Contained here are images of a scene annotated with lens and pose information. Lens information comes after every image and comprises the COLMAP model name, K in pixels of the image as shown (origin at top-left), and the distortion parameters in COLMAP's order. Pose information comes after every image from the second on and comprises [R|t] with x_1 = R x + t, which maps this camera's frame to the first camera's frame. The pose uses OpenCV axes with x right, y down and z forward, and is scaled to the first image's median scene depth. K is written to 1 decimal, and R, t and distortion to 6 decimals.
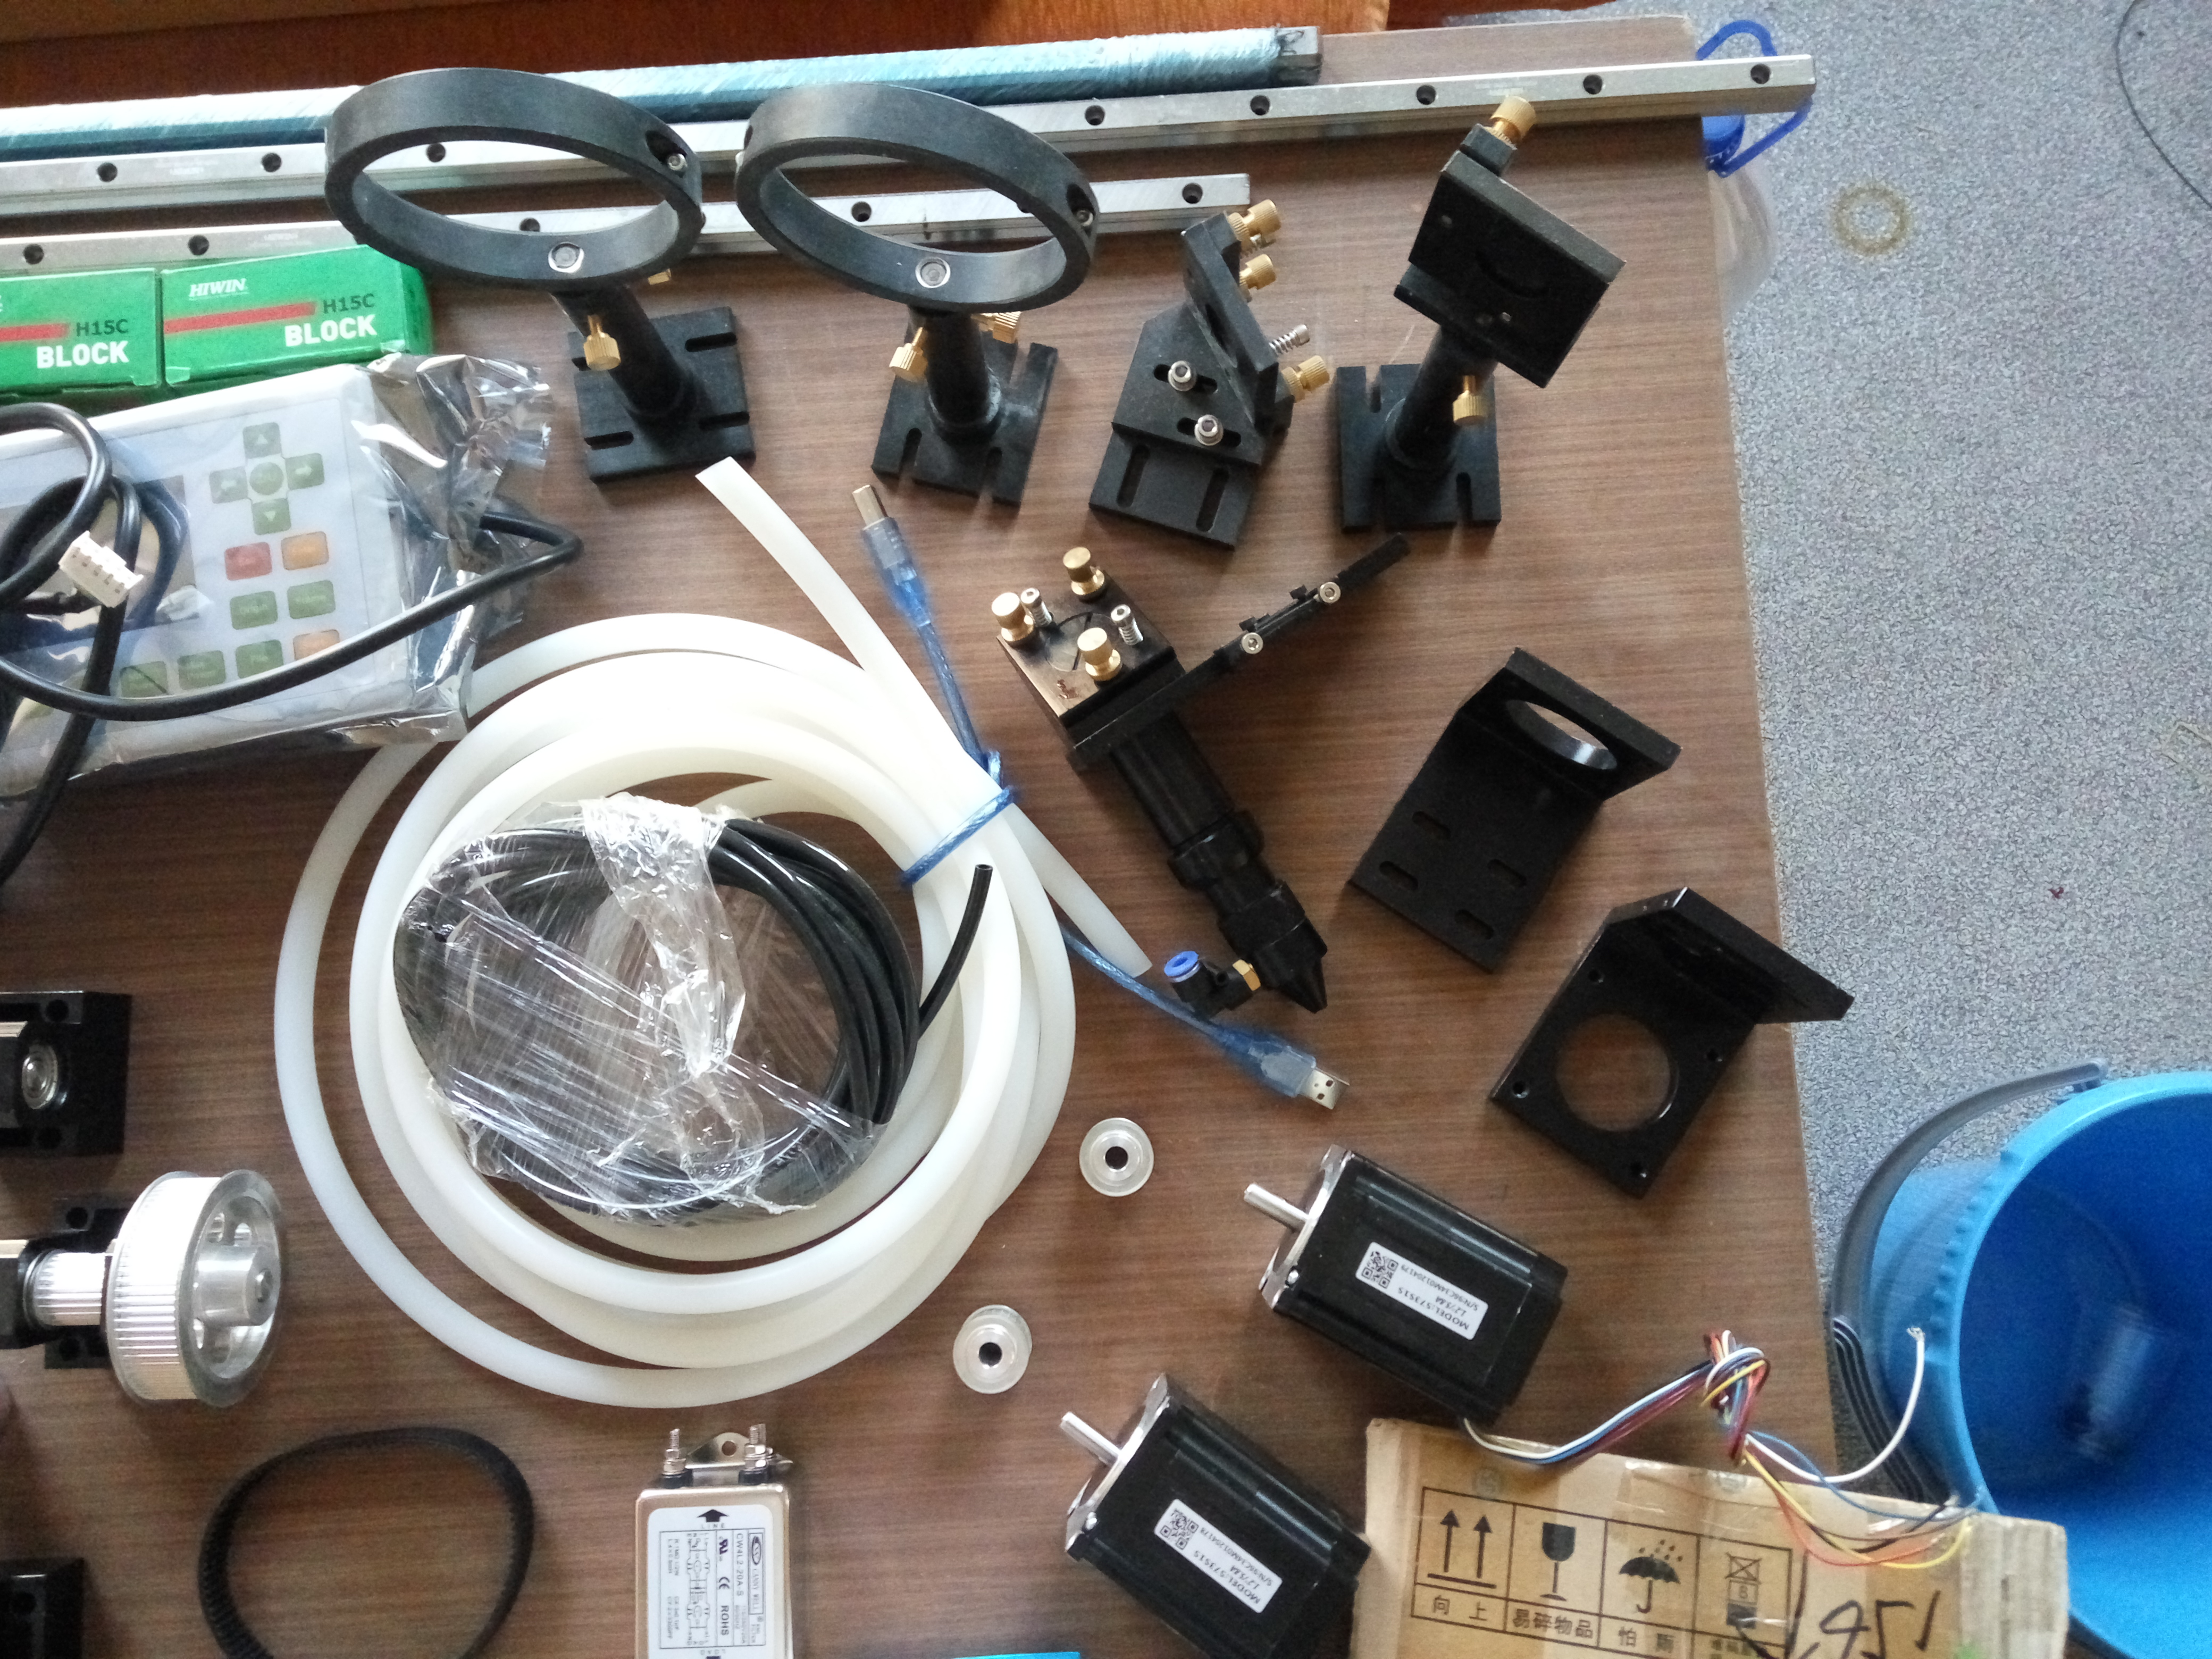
lens RADIAL K [[1759.1, 0, 1097.5], [0, 1759.1, 816.2], [0, 0, 1]] dist [0.070146, -0.080841]
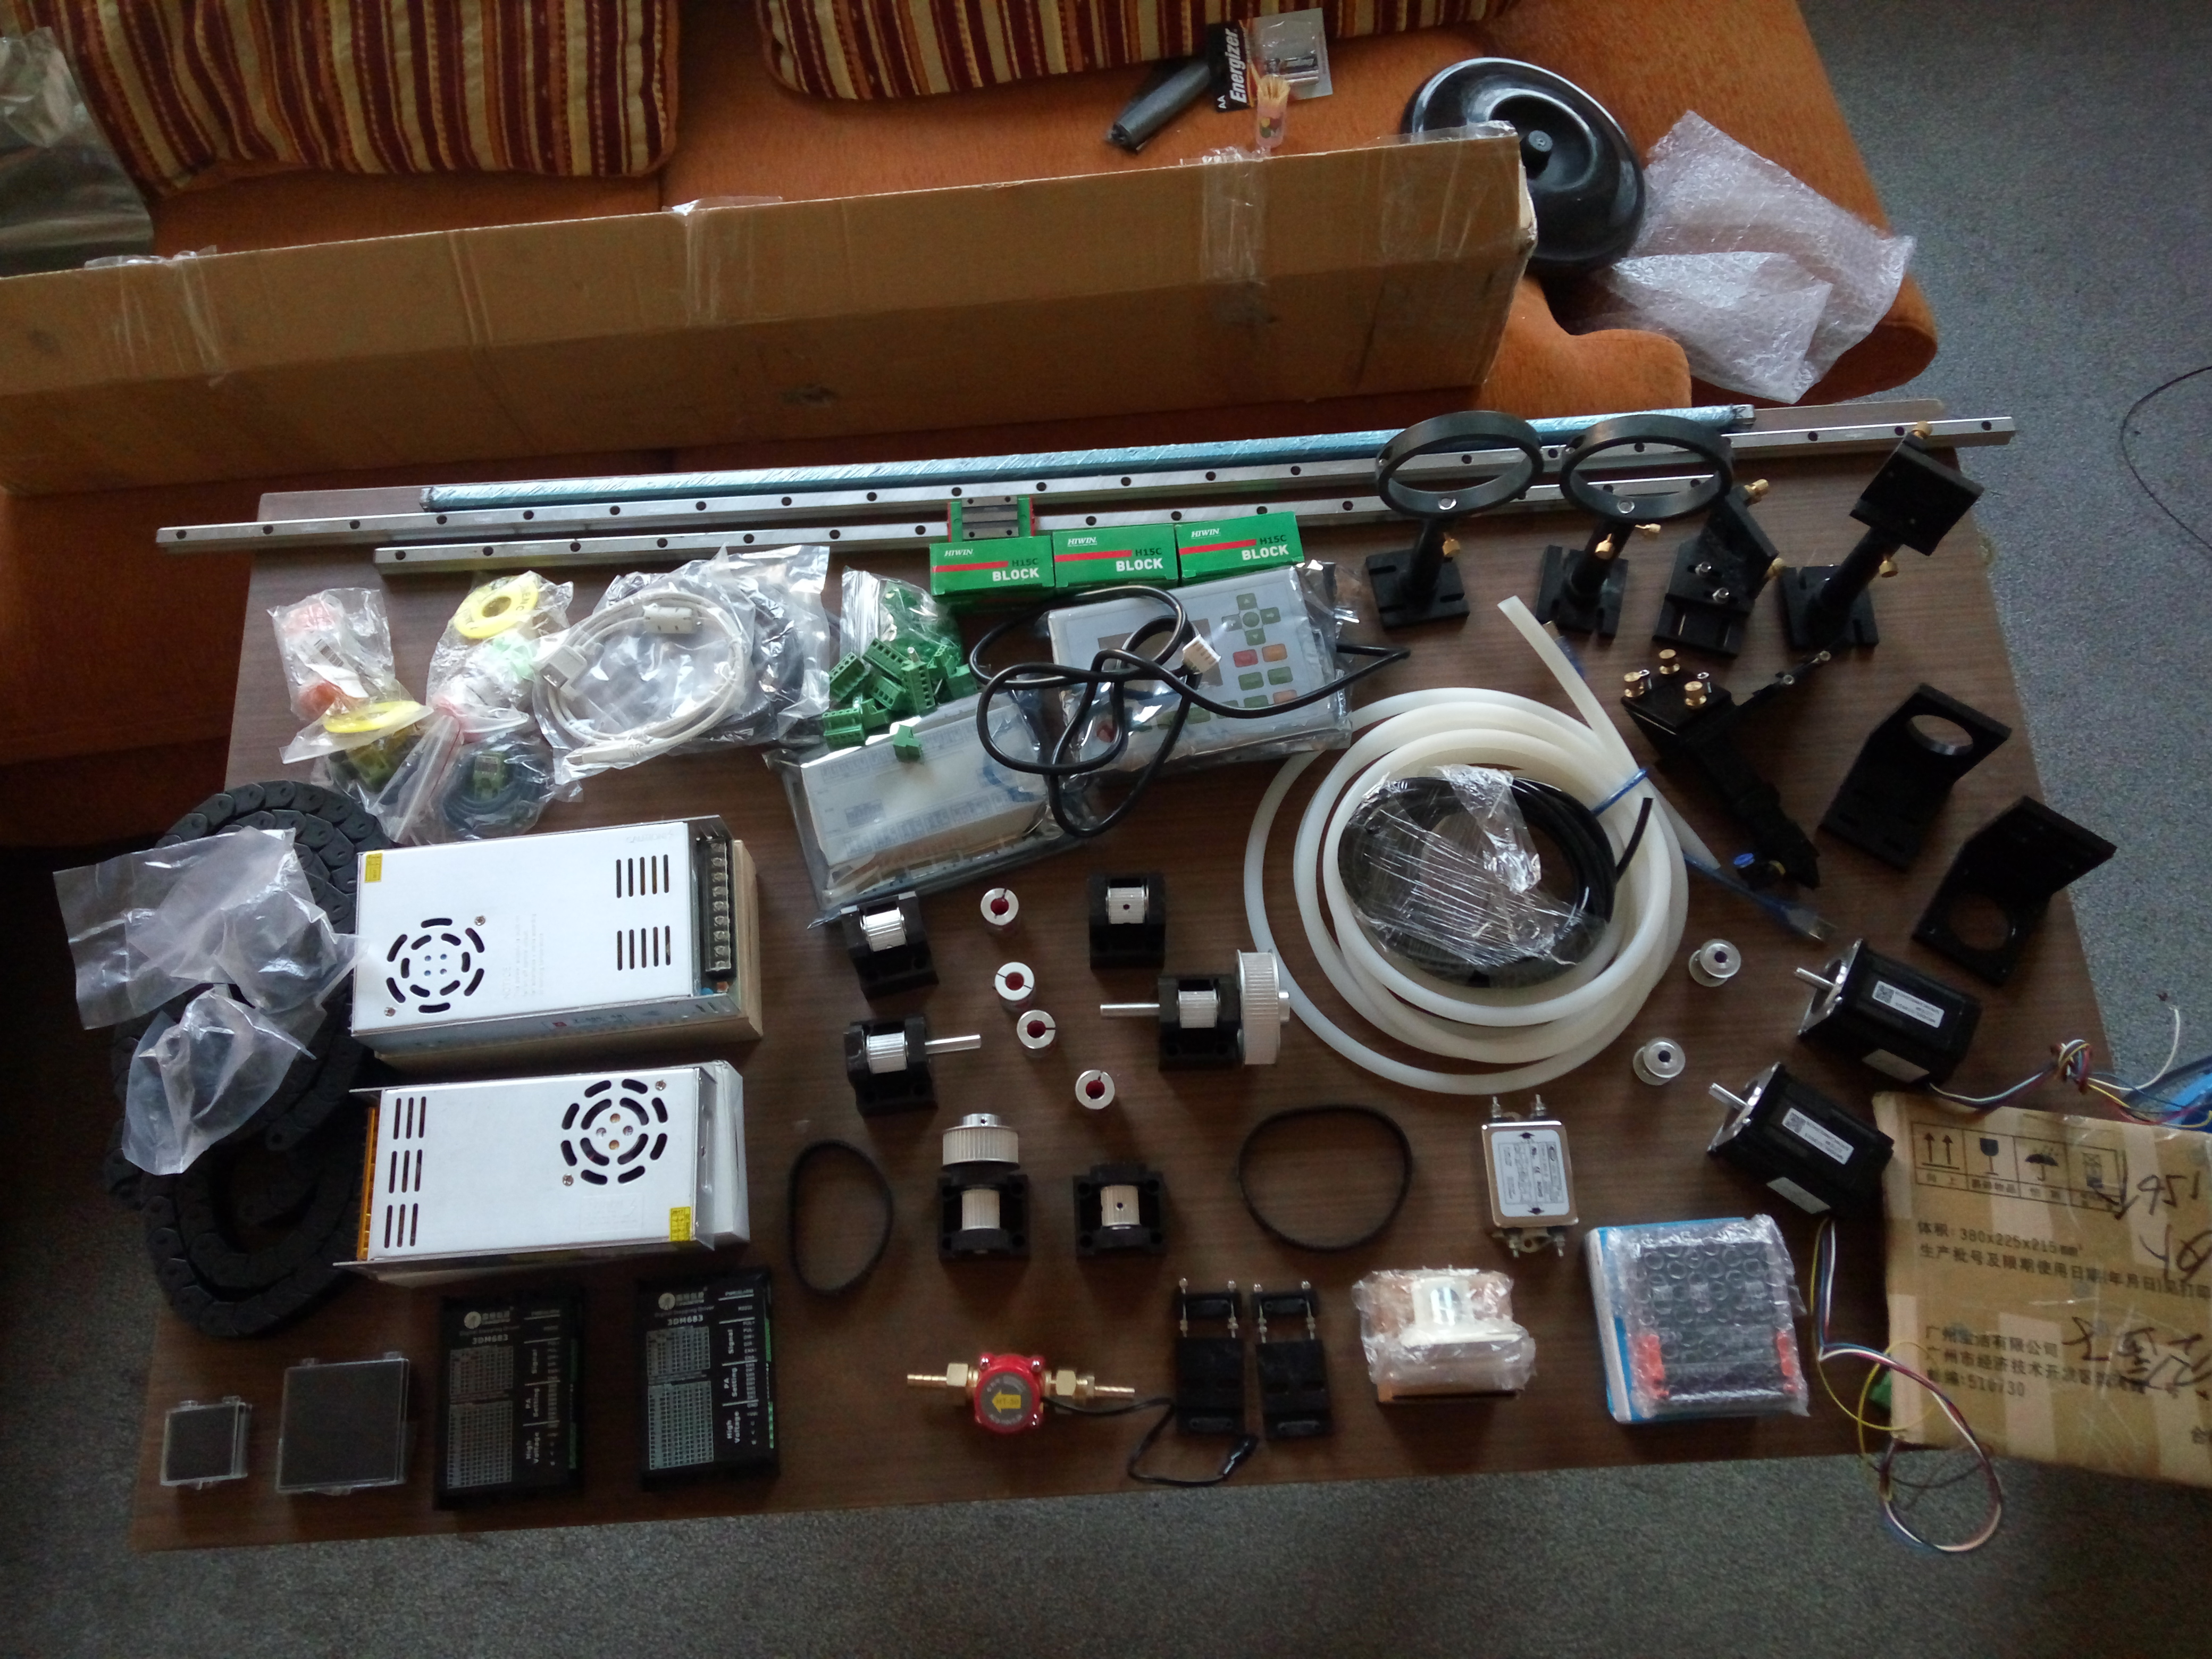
lens RADIAL K [[1759.1, 0, 1069.6], [0, 1759.1, 821.0], [0, 0, 1]] dist [0.070146, -0.080841]
pose [[0.999964, -0.001834, -0.008224, -0.657470], [-0.000045, 0.974846, -0.222879, 0.468369], [0.008426, 0.222871, 0.974811, -0.864303]]
